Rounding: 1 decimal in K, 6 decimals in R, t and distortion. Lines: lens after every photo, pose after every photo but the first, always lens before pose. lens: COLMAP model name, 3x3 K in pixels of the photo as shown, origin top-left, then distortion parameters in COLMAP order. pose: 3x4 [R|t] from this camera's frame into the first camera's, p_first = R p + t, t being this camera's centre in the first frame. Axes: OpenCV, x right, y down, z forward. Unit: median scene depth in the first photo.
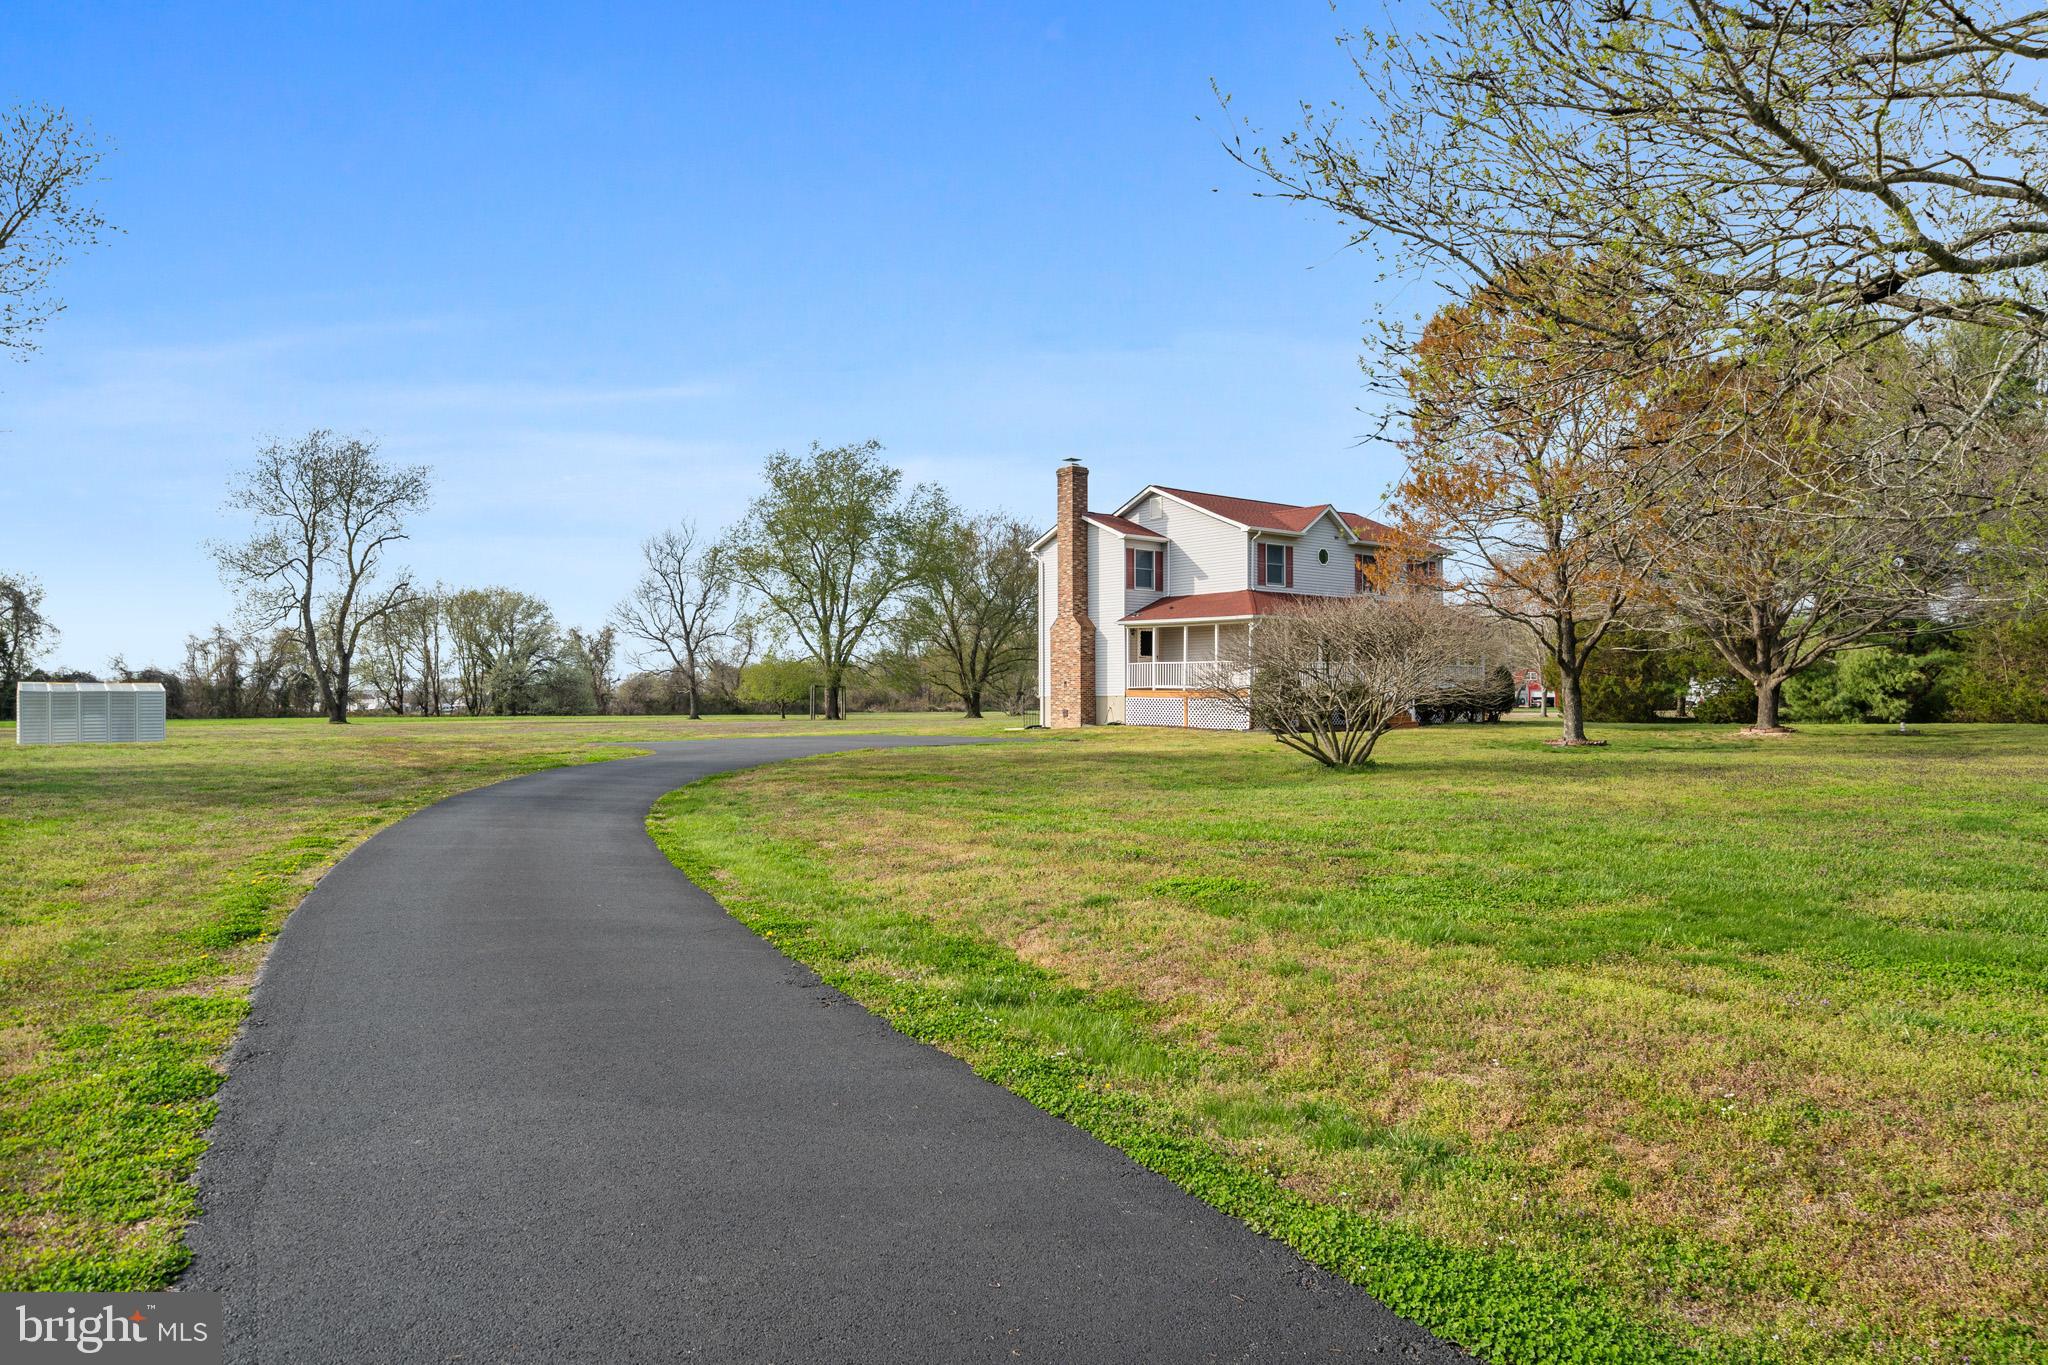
lens RADIAL K [[1469.9, 0, 1029.6], [0, 1469.9, 654.9], [0, 0, 1]] dist [0.045181, 0.001372]
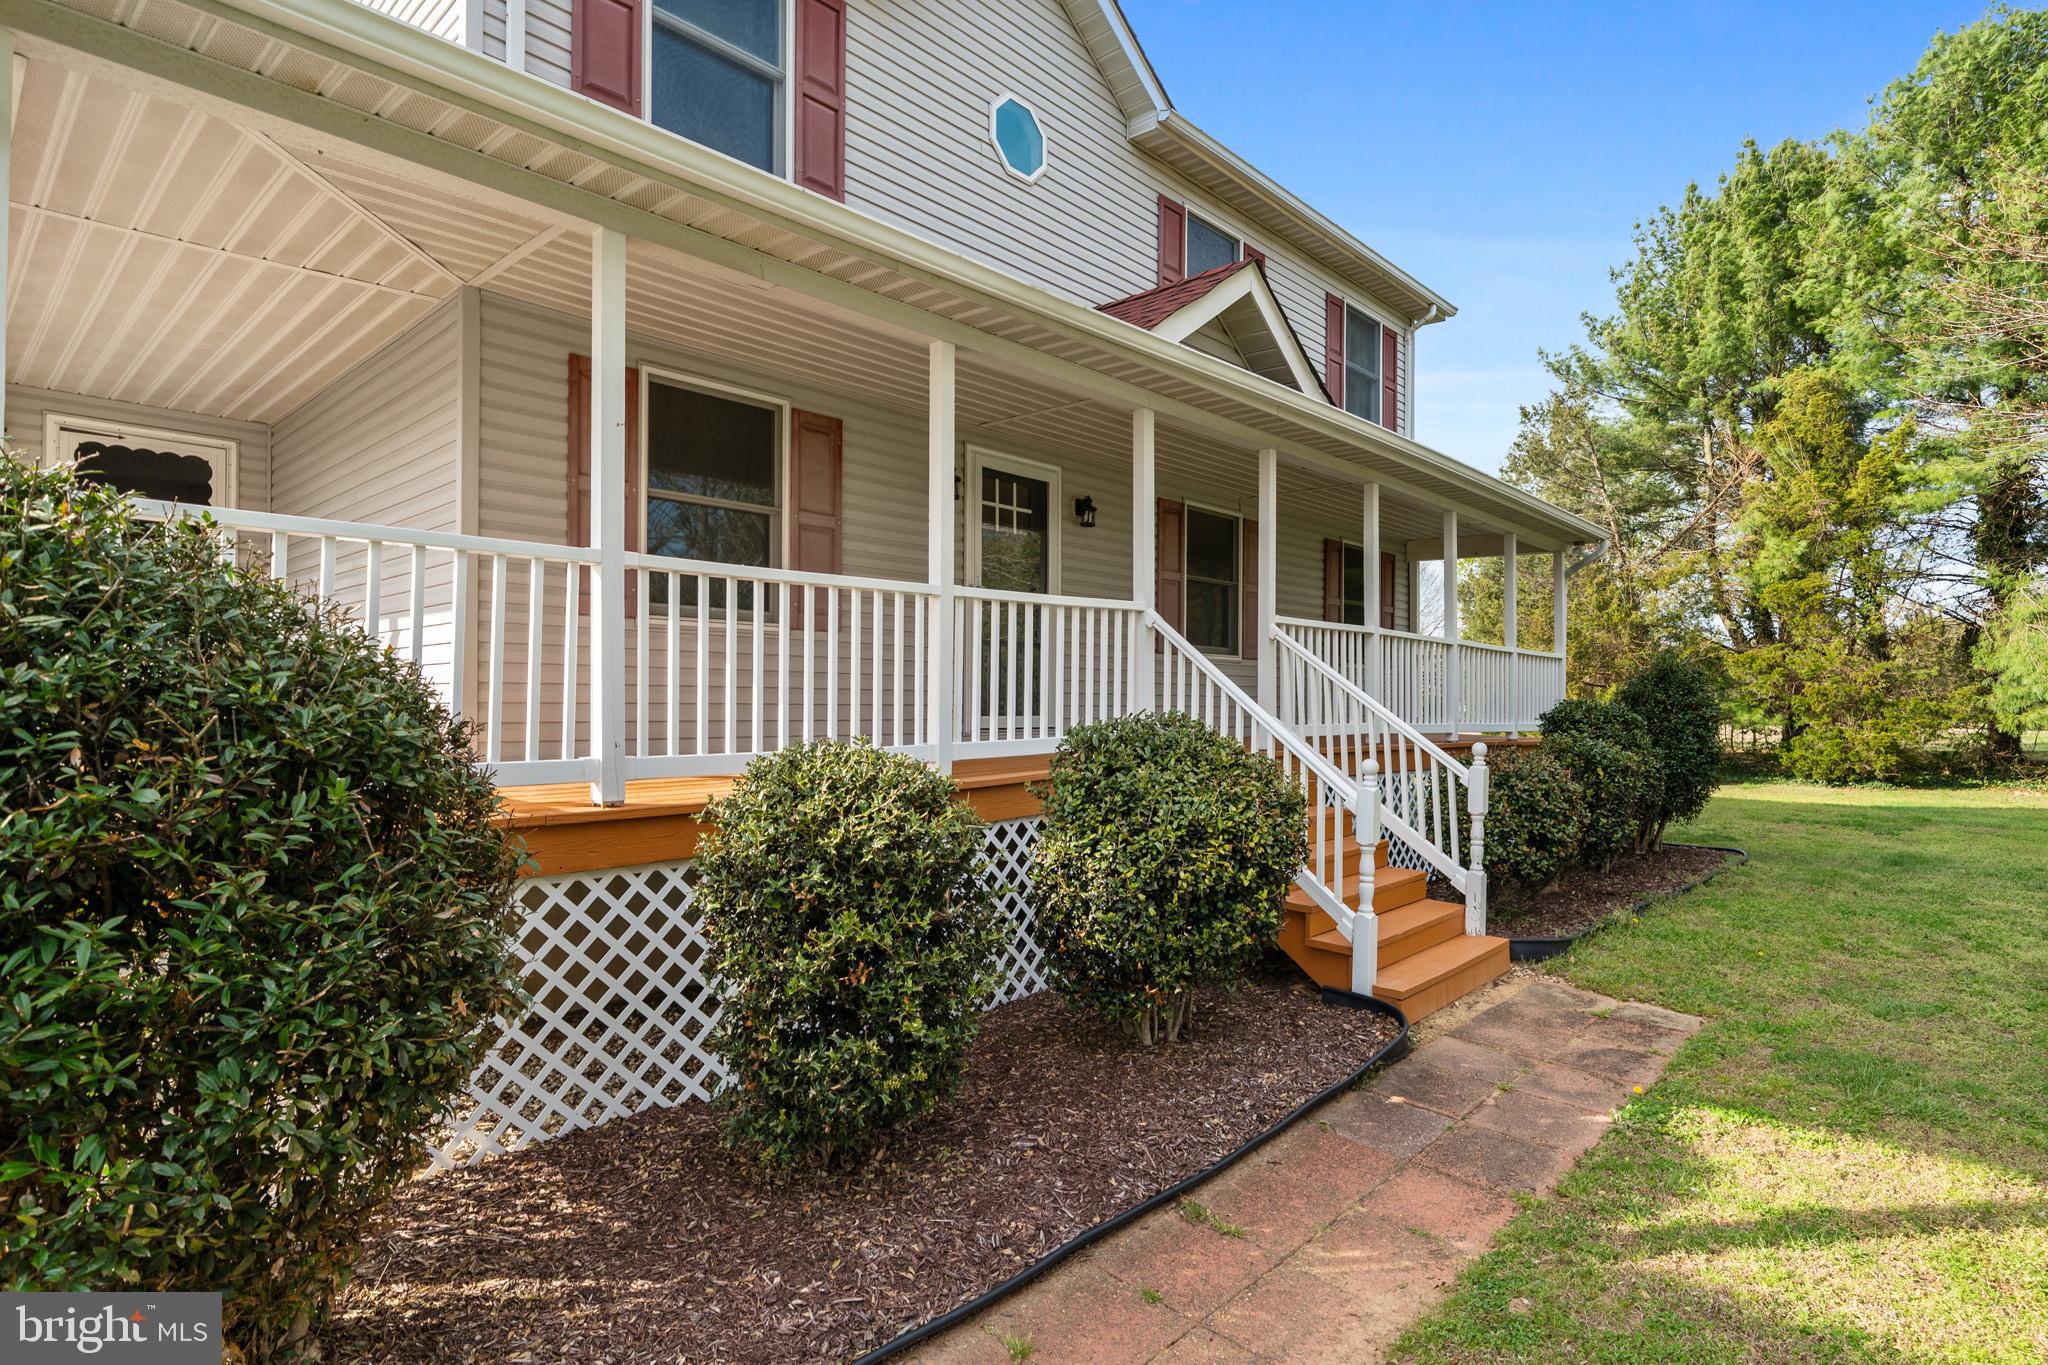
lens RADIAL K [[1096.7, 0, 1015.9], [0, 1096.7, 697.1], [0, 0, 1]] dist [0.030985, 0.000038]
pose [[0.994831, 0.006850, 0.101317, 0.095679], [-0.009512, 0.999621, 0.025821, 0.006491], [-0.101102, -0.026651, 0.994519, 0.436950]]
